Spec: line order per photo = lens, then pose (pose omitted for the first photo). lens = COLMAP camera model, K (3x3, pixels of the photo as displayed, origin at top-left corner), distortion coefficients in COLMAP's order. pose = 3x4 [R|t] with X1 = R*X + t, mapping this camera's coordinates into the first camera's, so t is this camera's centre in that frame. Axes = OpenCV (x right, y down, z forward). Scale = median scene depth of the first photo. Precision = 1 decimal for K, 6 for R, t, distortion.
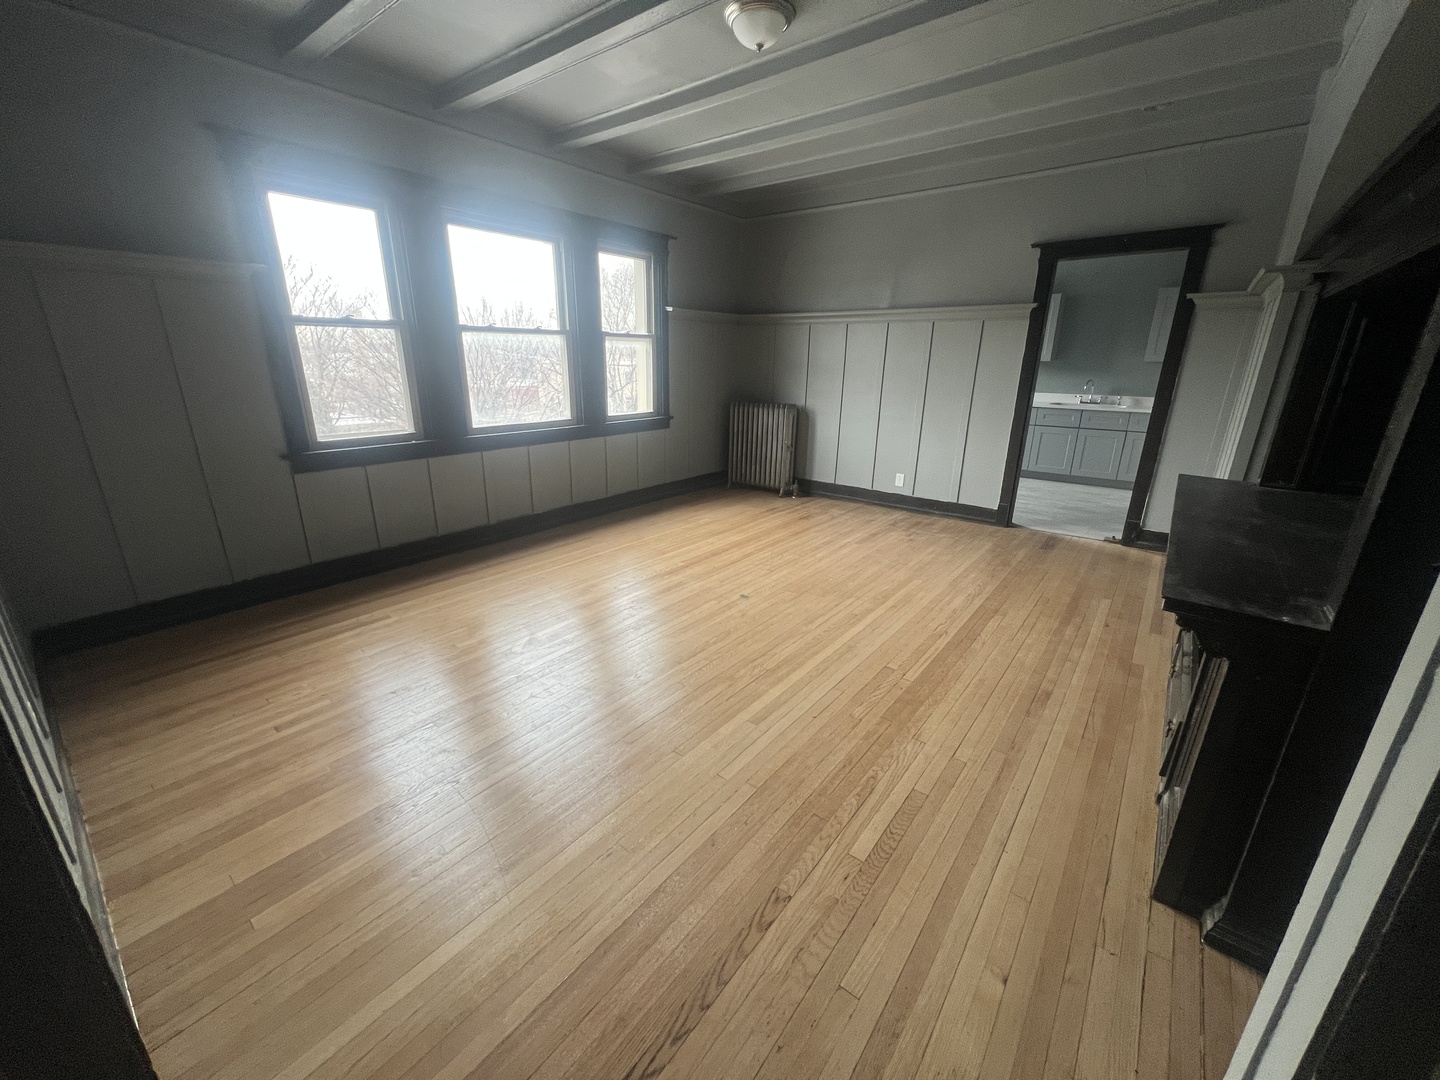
lens RADIAL K [[572.9, 0, 720.0], [0, 572.9, 540.0], [0, 0, 1]] dist [0.001415, -0.000032]
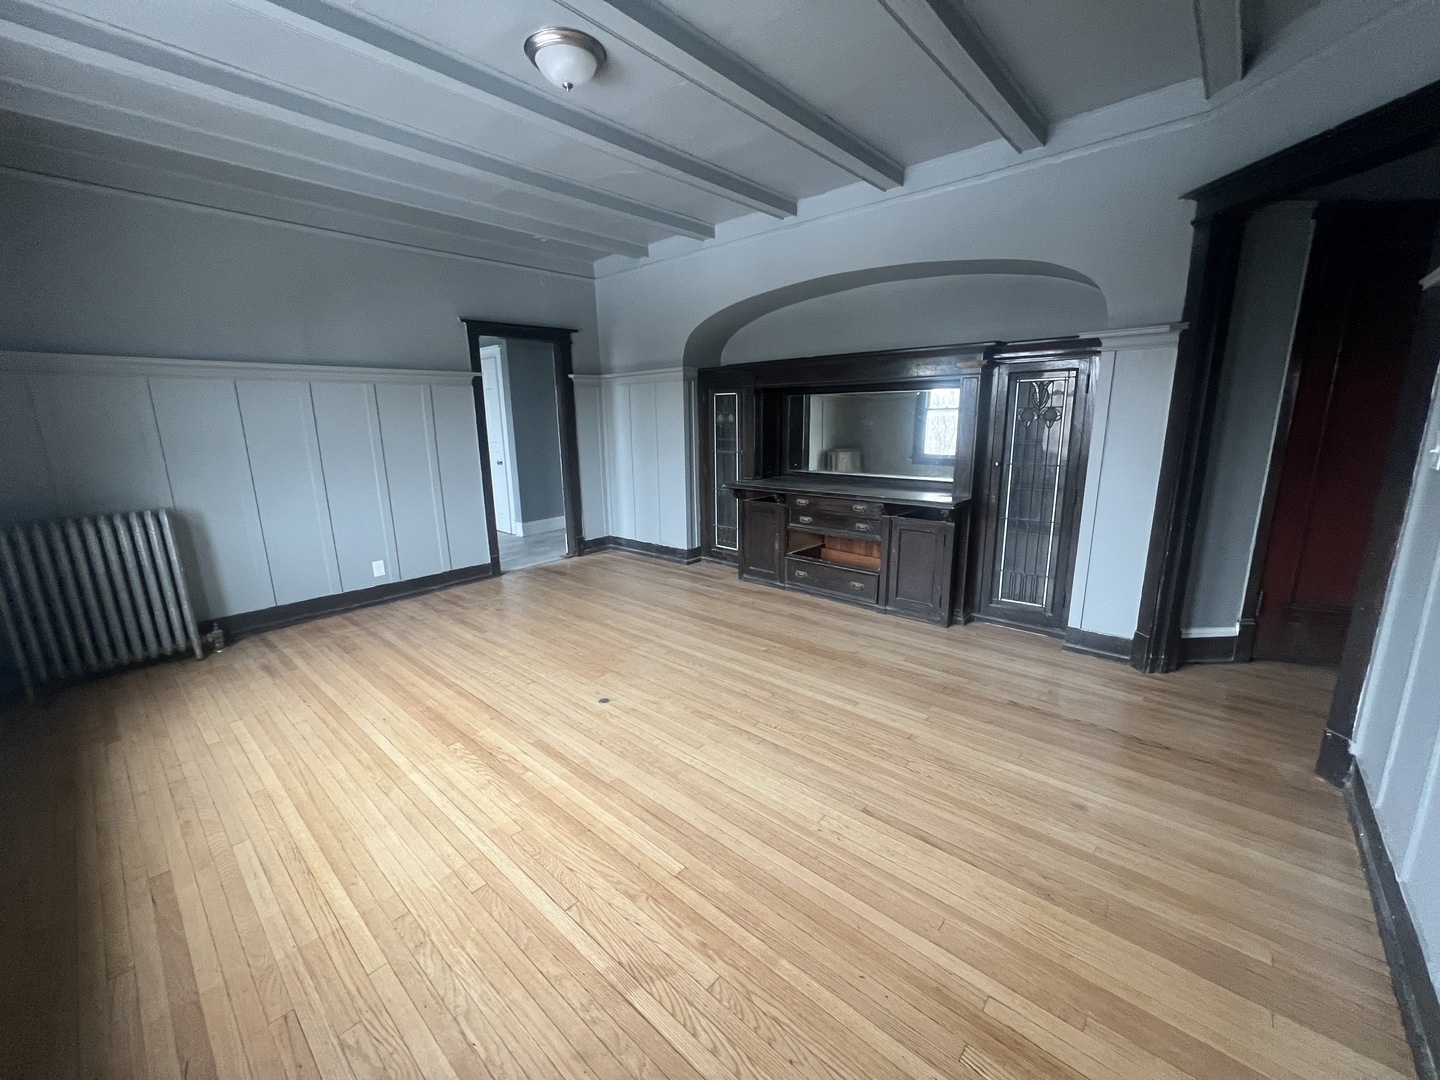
lens RADIAL K [[572.9, 0, 720.0], [0, 572.9, 540.0], [0, 0, 1]] dist [0.001415, -0.000032]
pose [[0.057982, -0.225868, 0.972431, -0.524745], [0.320970, 0.926570, 0.196078, -0.170191], [-0.945313, 0.300752, 0.126221, 0.485815]]
